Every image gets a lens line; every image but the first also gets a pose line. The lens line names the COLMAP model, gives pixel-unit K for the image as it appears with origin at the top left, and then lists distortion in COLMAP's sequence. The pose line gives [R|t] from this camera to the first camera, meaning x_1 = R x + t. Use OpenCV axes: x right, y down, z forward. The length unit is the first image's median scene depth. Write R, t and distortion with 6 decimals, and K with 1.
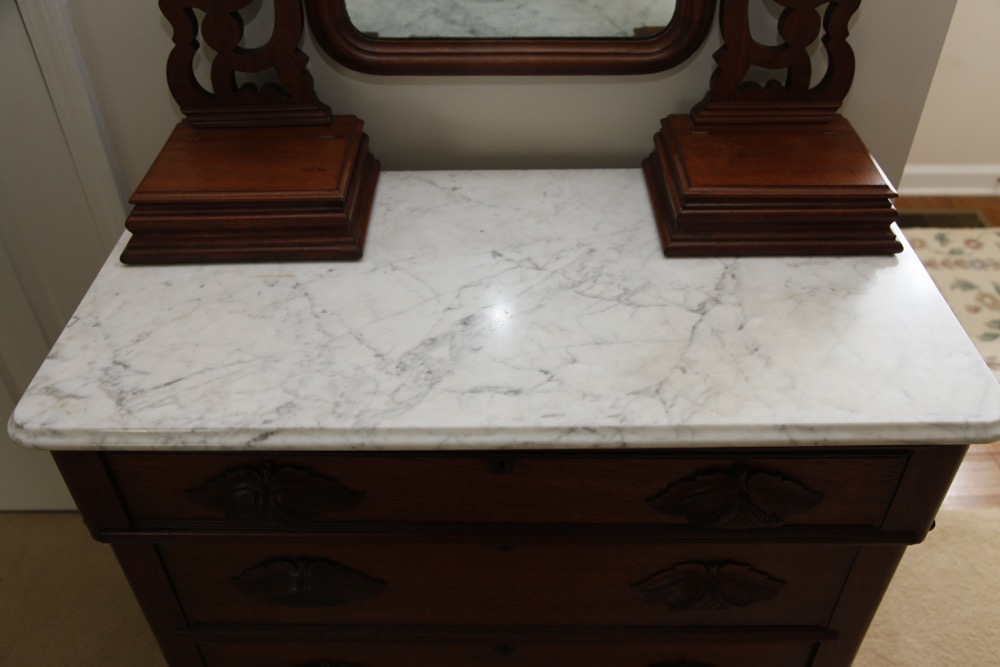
lens RADIAL K [[877.6, 0, 500.0], [0, 877.6, 333.5], [0, 0, 1]] dist [-0.012750, -0.006069]
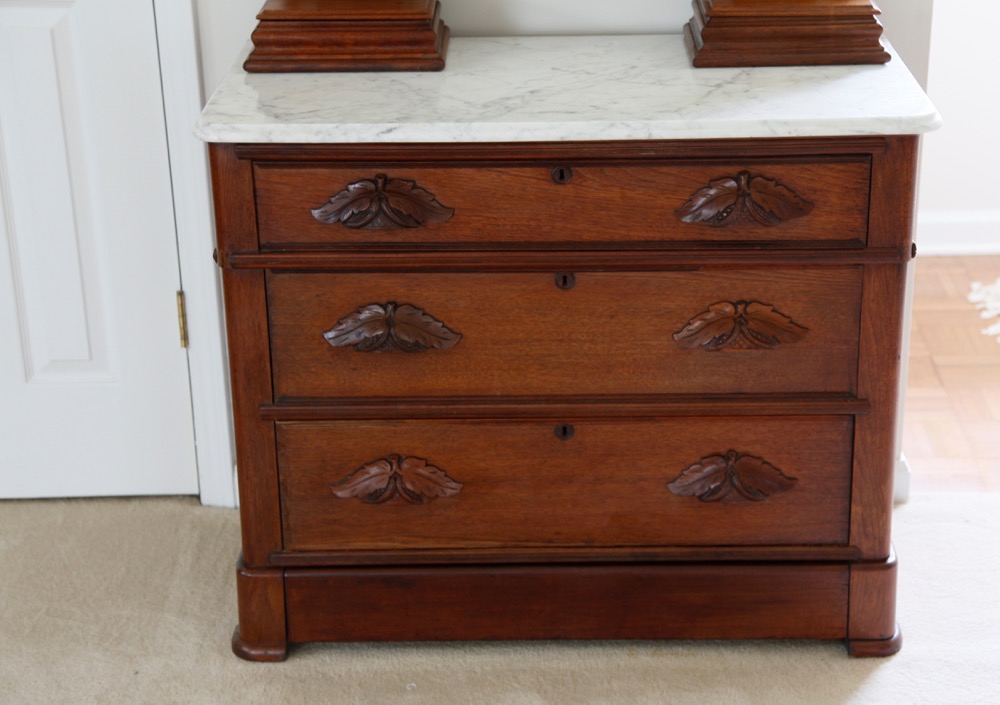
lens RADIAL K [[1849.1, 0, 570.9], [0, 1849.1, 355.5], [0, 0, 1]] dist [0.243562, 0.020477]
pose [[0.999829, -0.003988, 0.018071, -0.031019], [0.008902, 0.959757, -0.280692, 1.034208], [-0.016224, 0.280805, 0.959628, -1.382312]]
